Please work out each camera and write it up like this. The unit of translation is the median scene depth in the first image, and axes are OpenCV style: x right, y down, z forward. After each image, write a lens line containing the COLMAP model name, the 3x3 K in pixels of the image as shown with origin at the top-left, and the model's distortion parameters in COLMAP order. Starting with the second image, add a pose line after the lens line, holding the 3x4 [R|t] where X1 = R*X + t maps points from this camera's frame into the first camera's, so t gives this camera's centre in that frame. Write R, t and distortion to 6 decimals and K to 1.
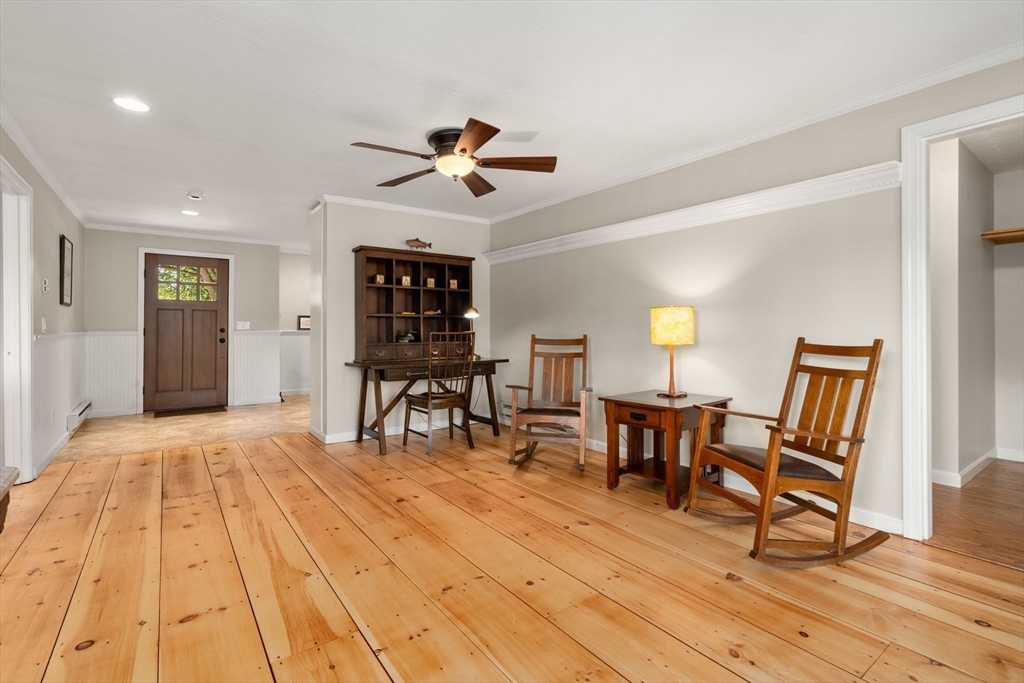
lens RADIAL K [[465.3, 0, 496.4], [0, 465.3, 328.5], [0, 0, 1]] dist [0.000114, -0.001120]
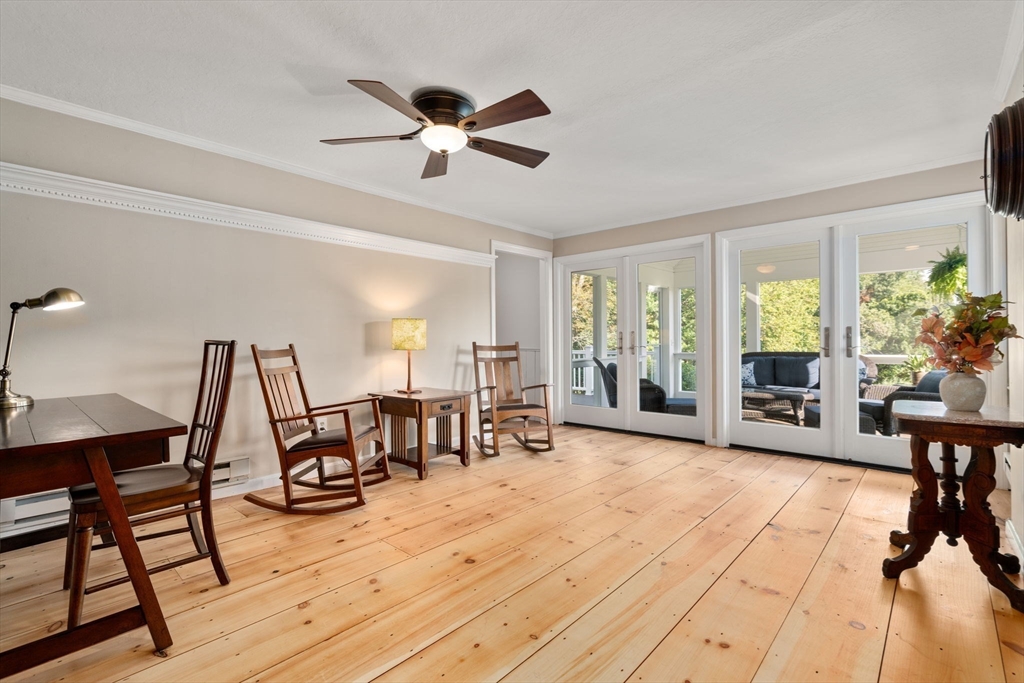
lens RADIAL K [[465.3, 0, 512.5], [0, 465.3, 338.9], [0, 0, 1]] dist [0.000114, -0.001120]
pose [[-0.207081, 0.004794, 0.978312, -1.027117], [-0.001119, 0.999986, -0.005137, 0.010976], [-0.978323, -0.002159, -0.207072, 1.158873]]
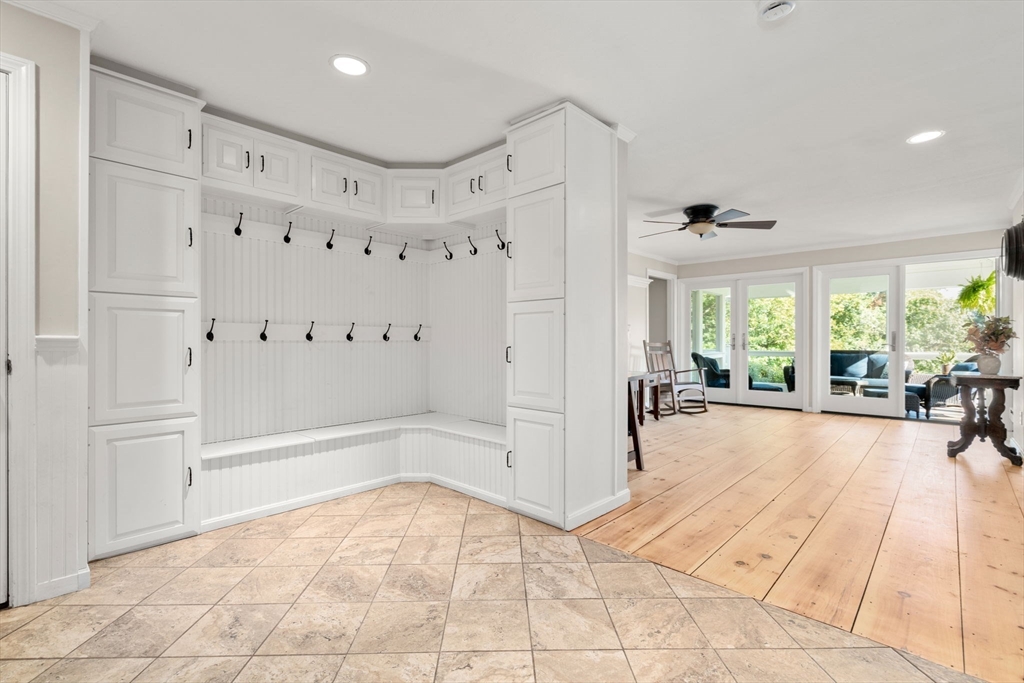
lens RADIAL K [[465.3, 0, 510.5], [0, 465.3, 343.8], [0, 0, 1]] dist [0.000114, -0.001120]
pose [[-0.195572, -0.004713, 0.980678, -1.610716], [-0.007071, 0.999969, 0.003395, 0.029233], [-0.980664, -0.006270, -0.195599, 2.098582]]
